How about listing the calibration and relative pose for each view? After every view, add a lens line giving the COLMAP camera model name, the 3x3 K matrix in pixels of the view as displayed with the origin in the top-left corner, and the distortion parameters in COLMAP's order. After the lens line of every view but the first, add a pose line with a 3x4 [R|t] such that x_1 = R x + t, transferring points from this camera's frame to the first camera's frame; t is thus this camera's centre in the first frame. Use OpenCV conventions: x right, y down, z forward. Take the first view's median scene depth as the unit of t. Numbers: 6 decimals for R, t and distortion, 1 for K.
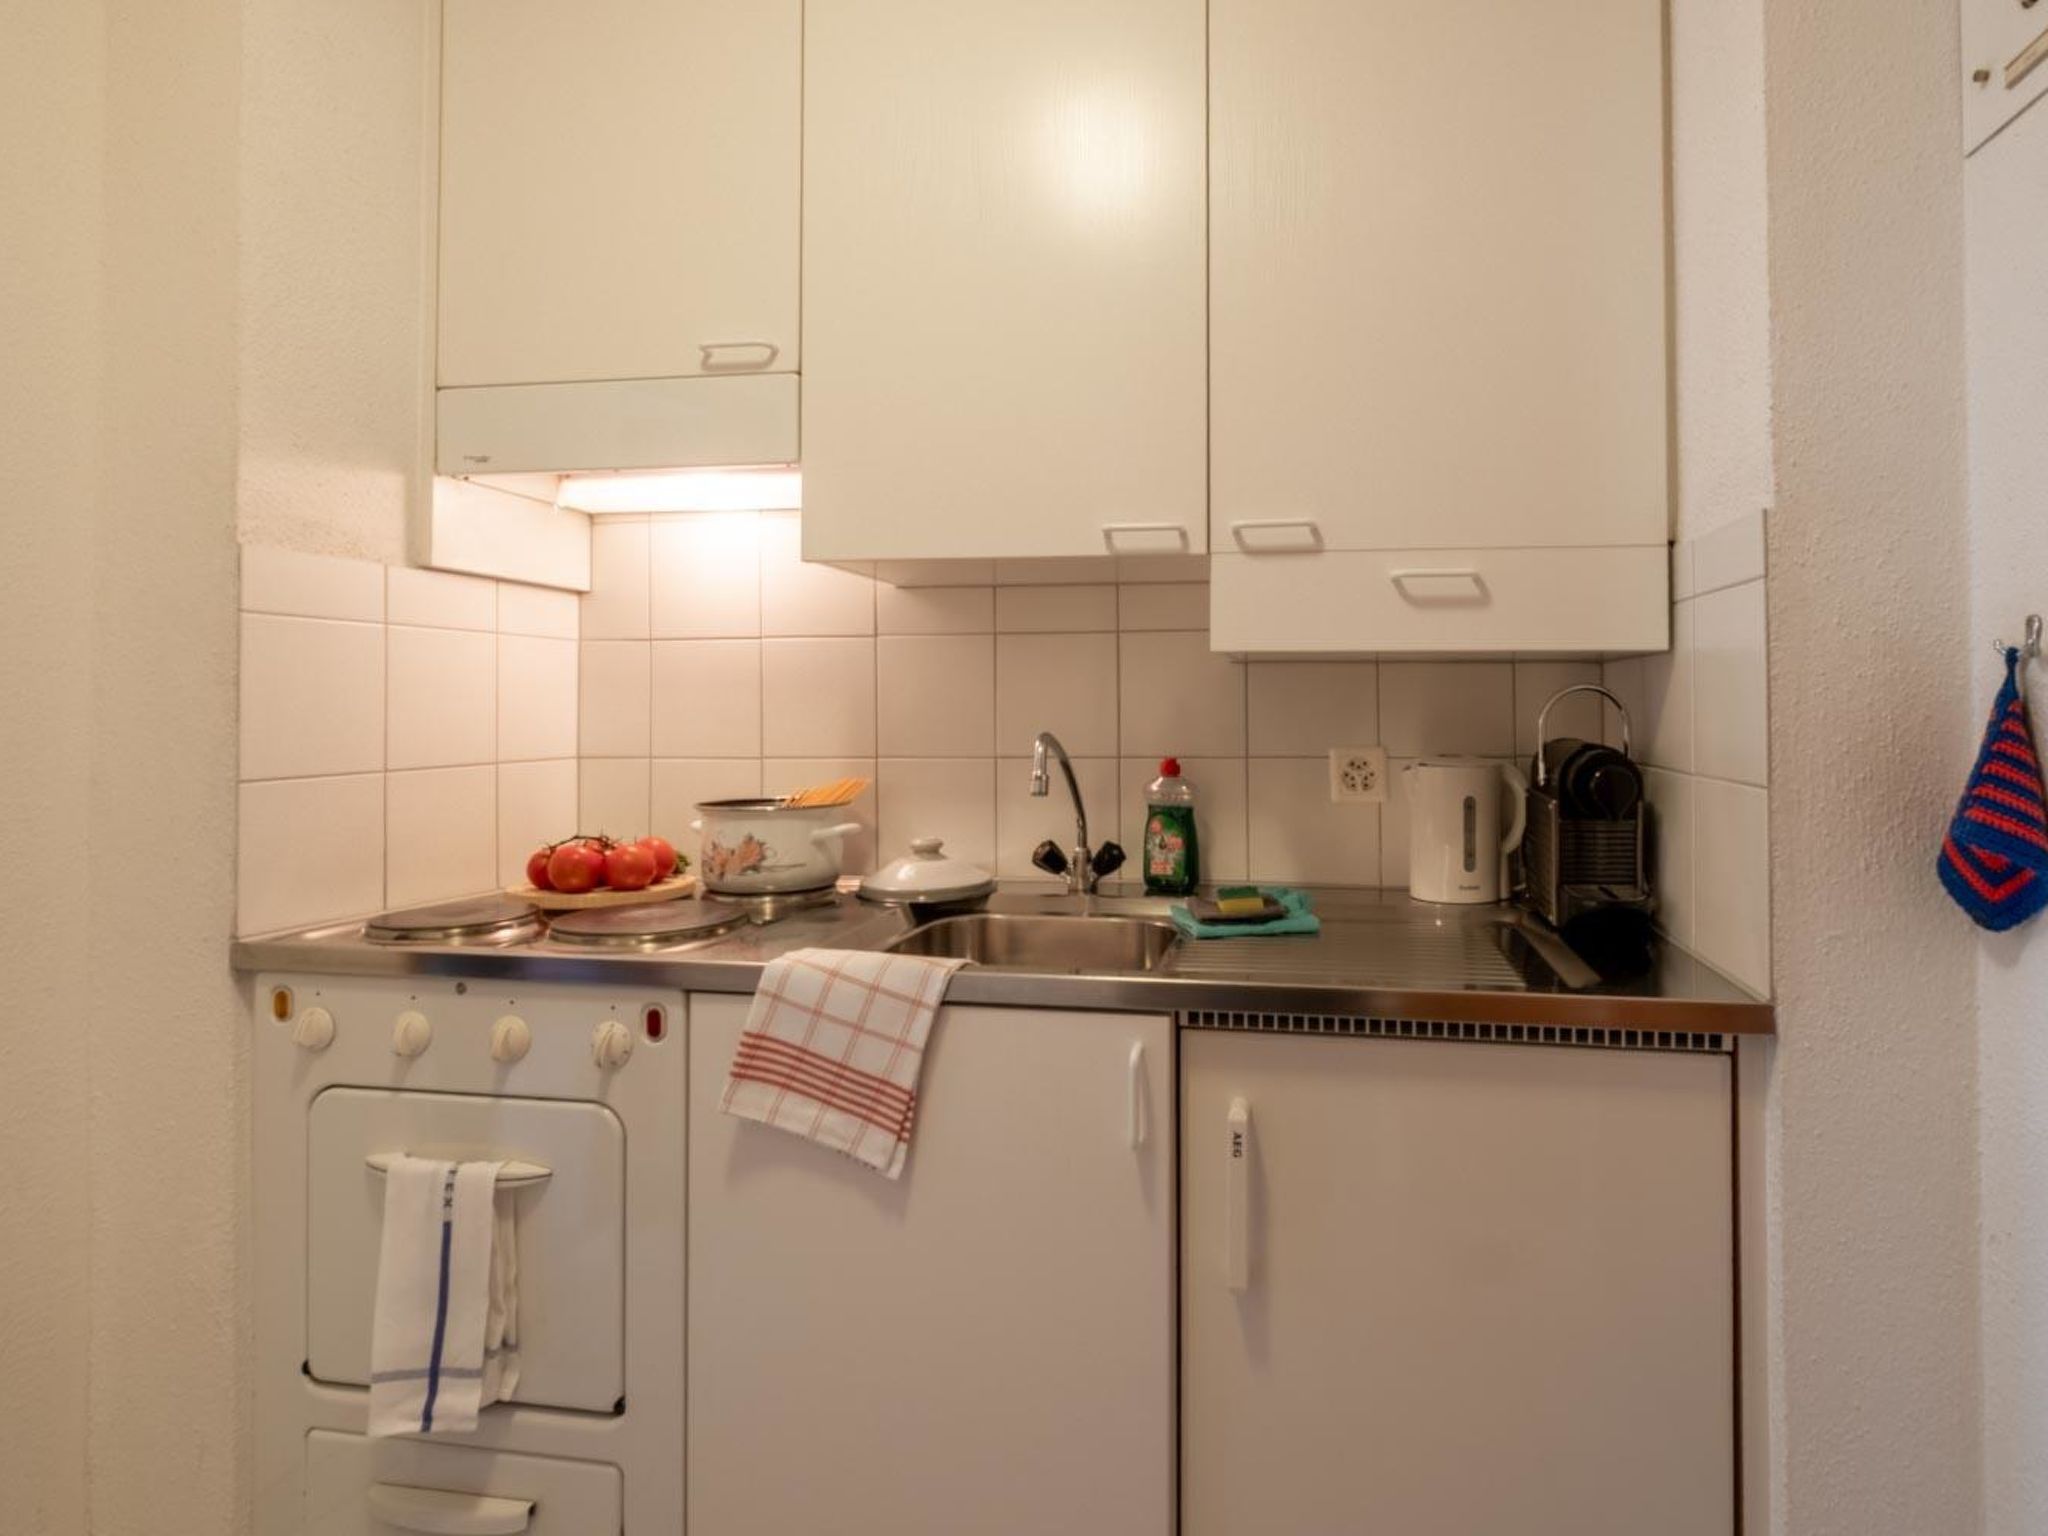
lens RADIAL K [[1004.1, 0, 1037.6], [0, 1004.1, 693.8], [0, 0, 1]] dist [-0.016720, -0.000813]
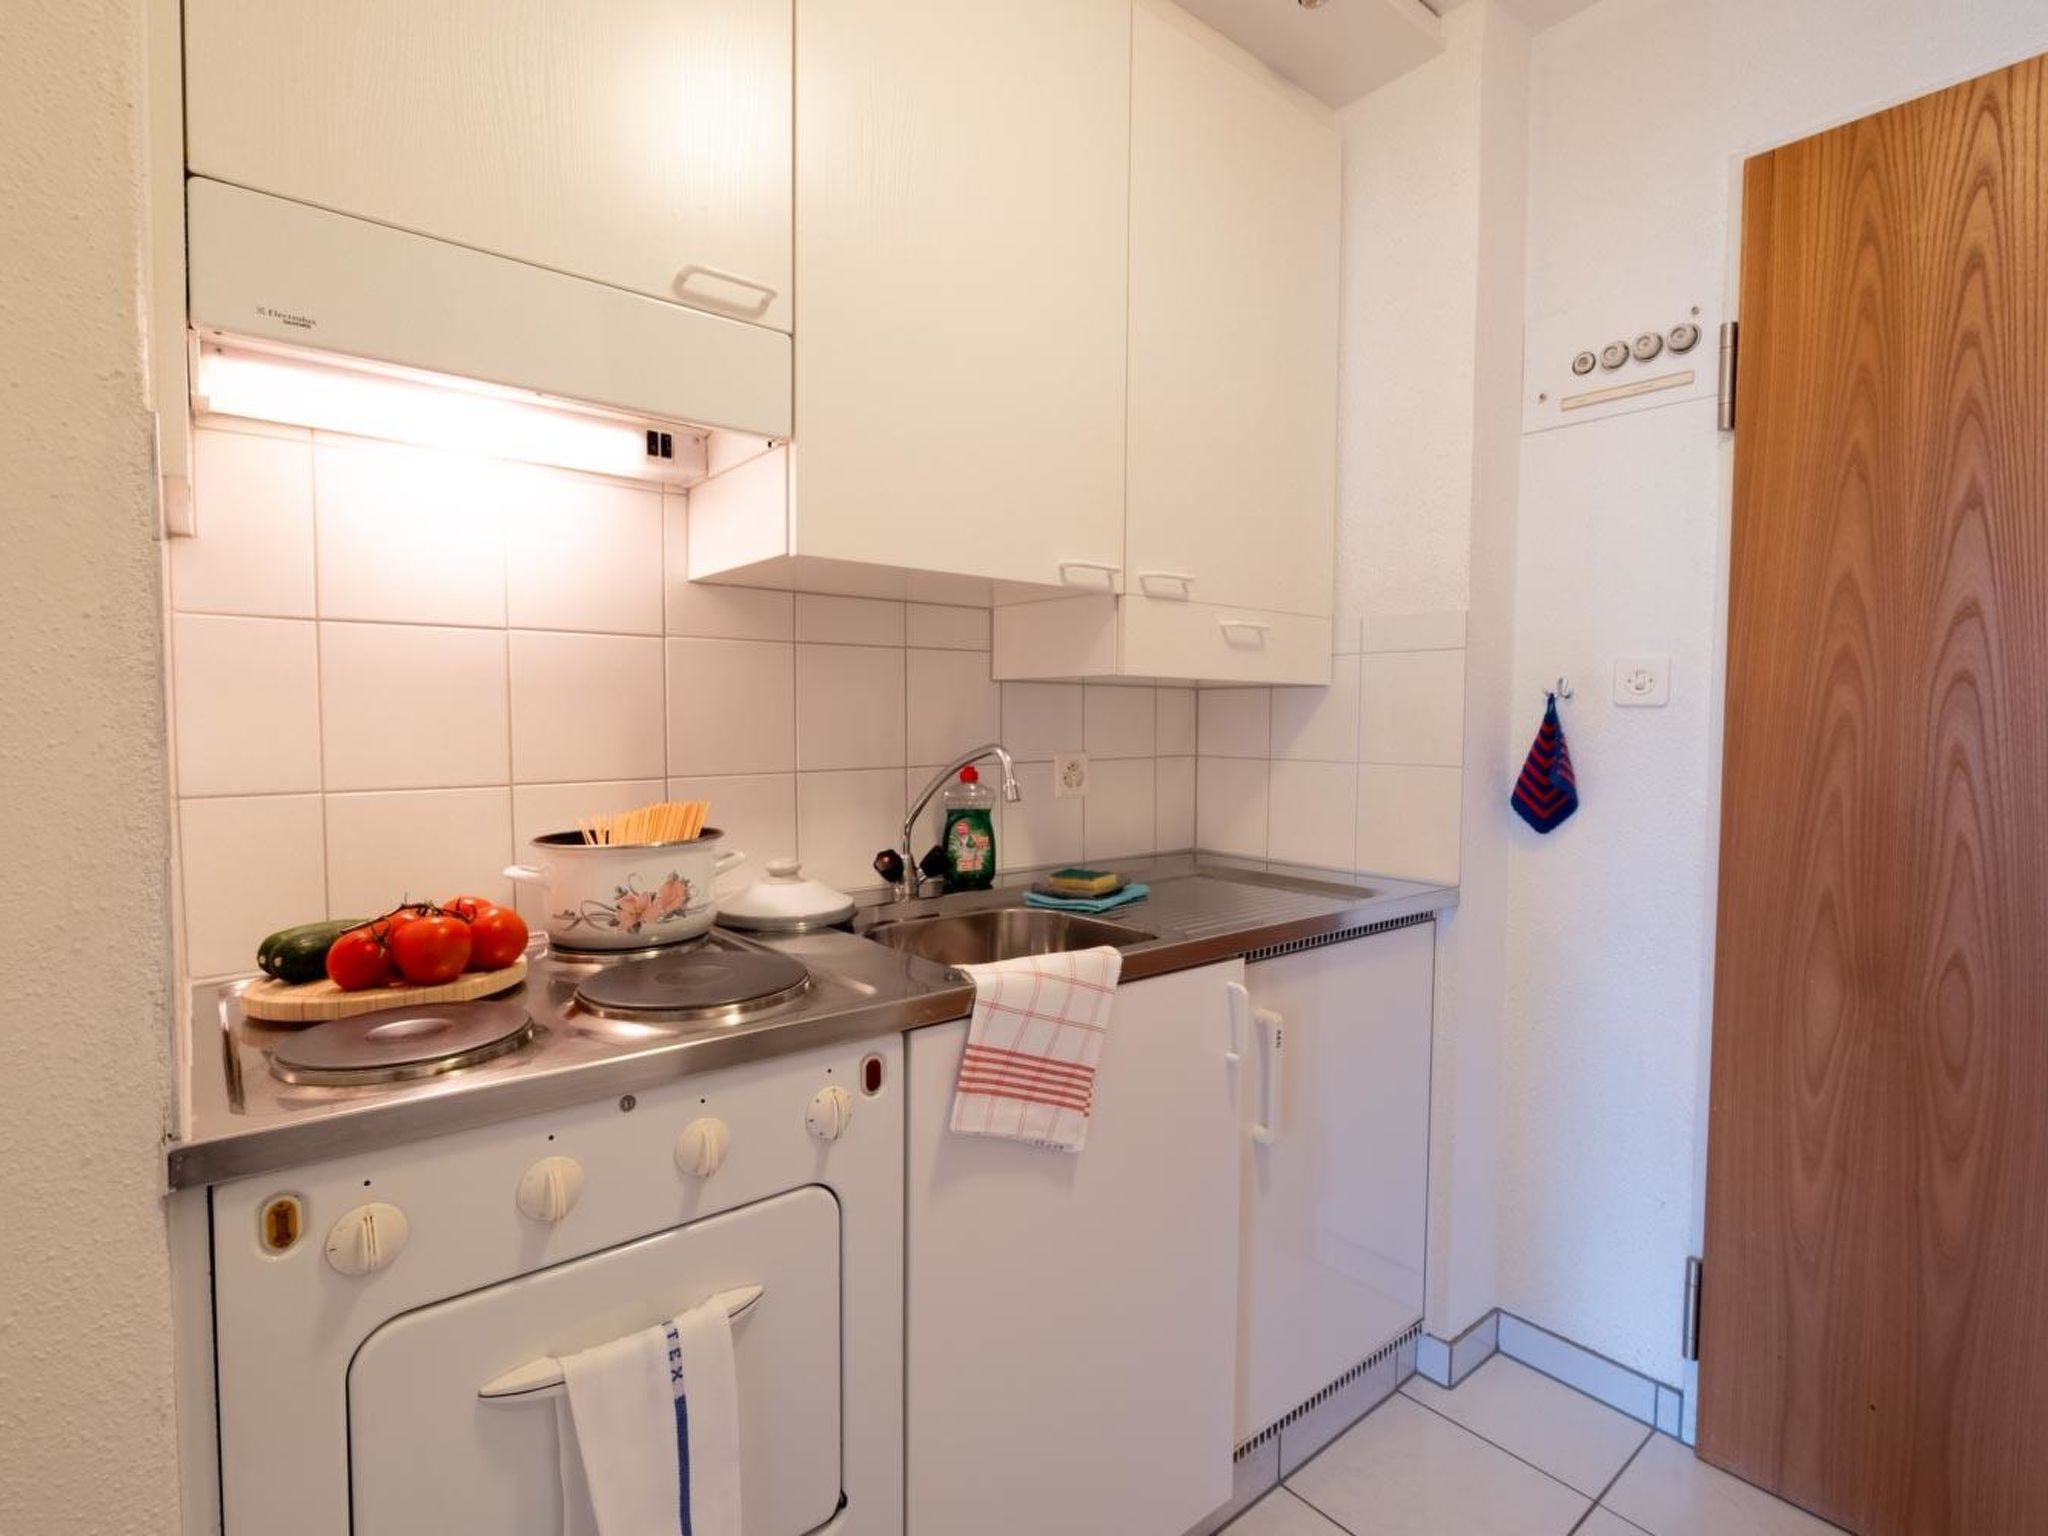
lens RADIAL K [[1004.1, 0, 1024.8], [0, 1004.1, 770.4], [0, 0, 1]] dist [-0.016720, -0.000813]
pose [[0.672450, -0.035504, 0.739290, -0.777223], [-0.013257, 0.998111, 0.059993, 0.001848], [-0.740024, -0.050143, 0.670709, 0.254477]]
